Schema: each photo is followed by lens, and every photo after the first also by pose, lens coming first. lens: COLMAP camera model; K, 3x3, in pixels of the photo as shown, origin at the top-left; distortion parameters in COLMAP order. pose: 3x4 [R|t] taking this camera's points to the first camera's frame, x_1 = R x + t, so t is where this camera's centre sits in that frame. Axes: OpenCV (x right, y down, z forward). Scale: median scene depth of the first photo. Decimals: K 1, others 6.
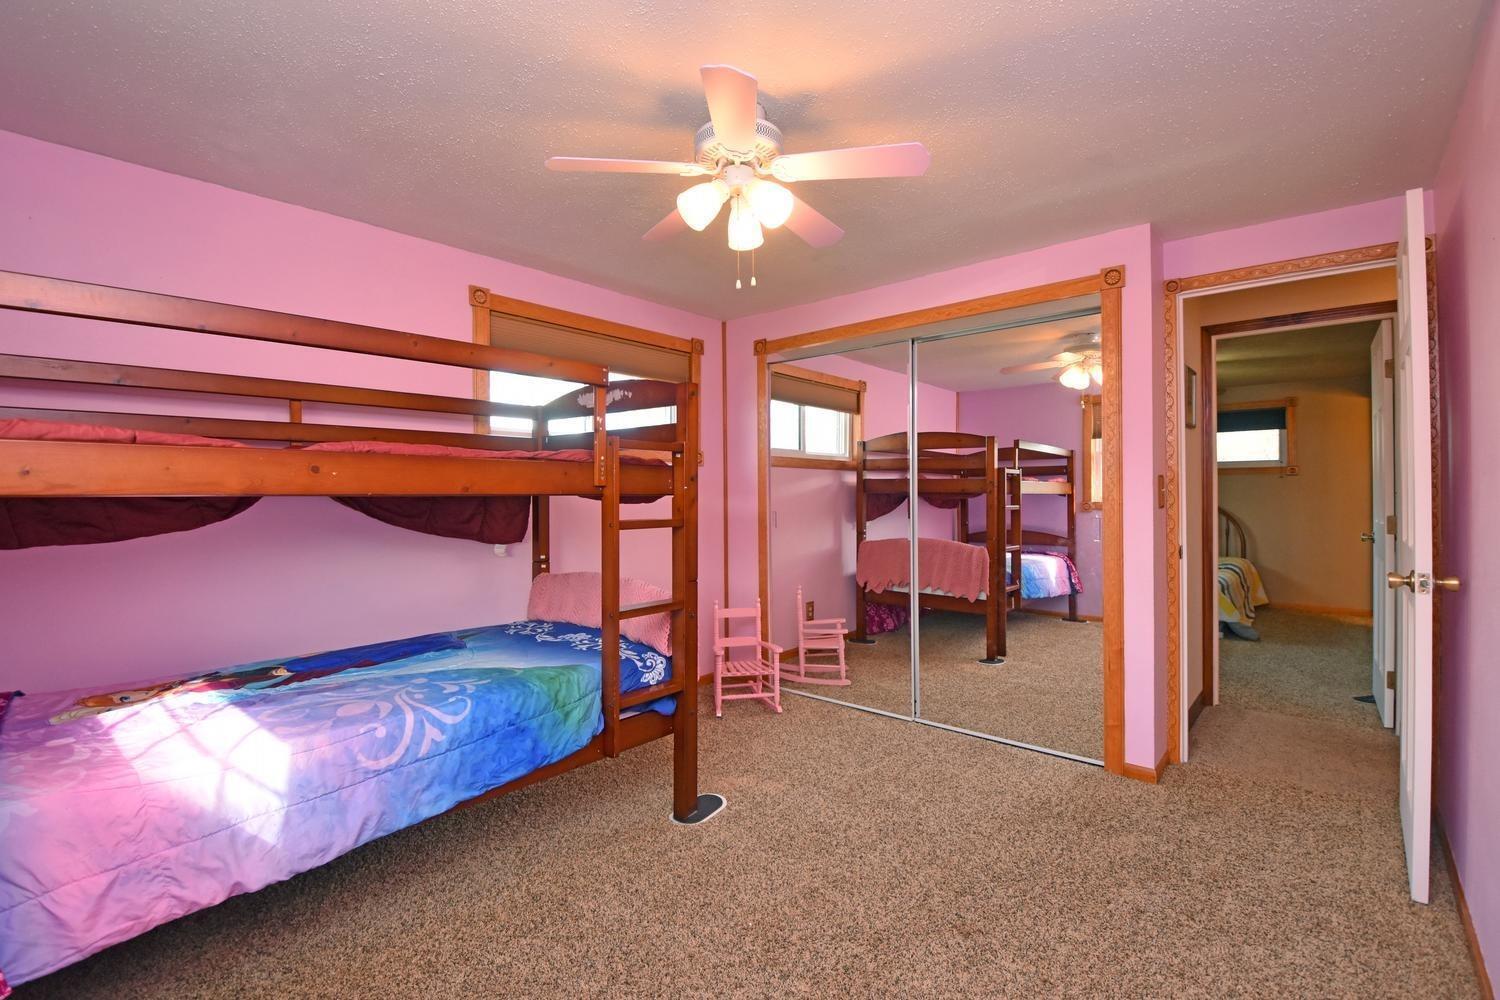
lens RADIAL K [[683.4, 0, 748.9], [0, 683.4, 496.0], [0, 0, 1]] dist [-0.000171, -0.001286]
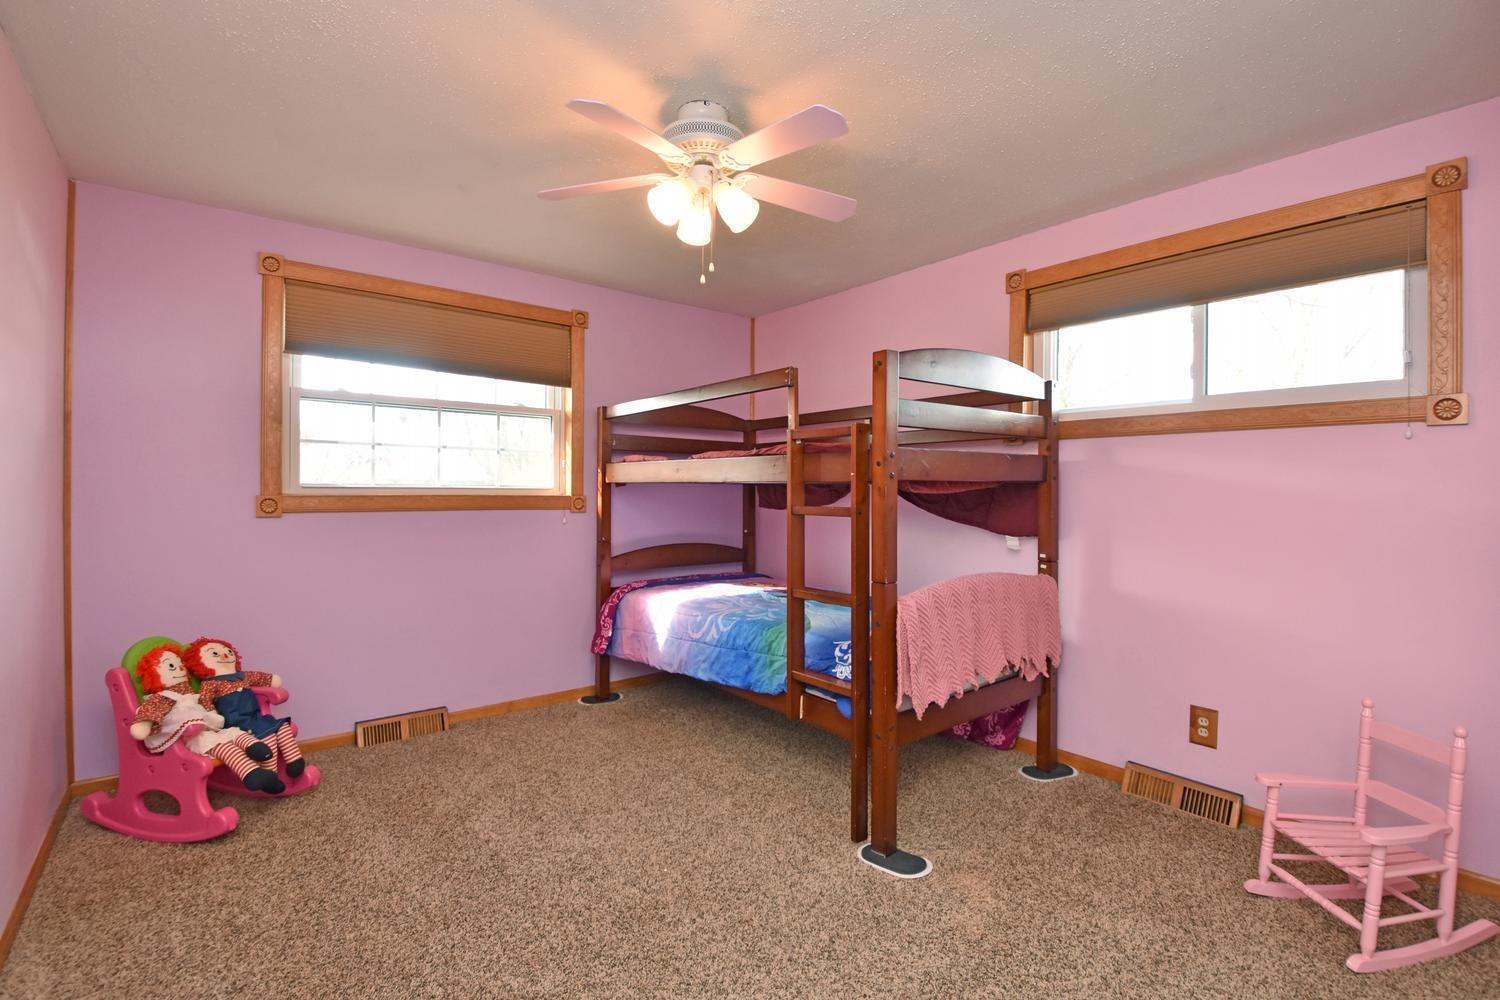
lens RADIAL K [[683.4, 0, 750.6], [0, 683.4, 487.1], [0, 0, 1]] dist [-0.000171, -0.001286]
pose [[-0.157734, 0.010512, -0.987426, 0.925574], [-0.010072, 0.999874, 0.012254, -0.005063], [0.987430, 0.011879, -0.157609, 1.141332]]
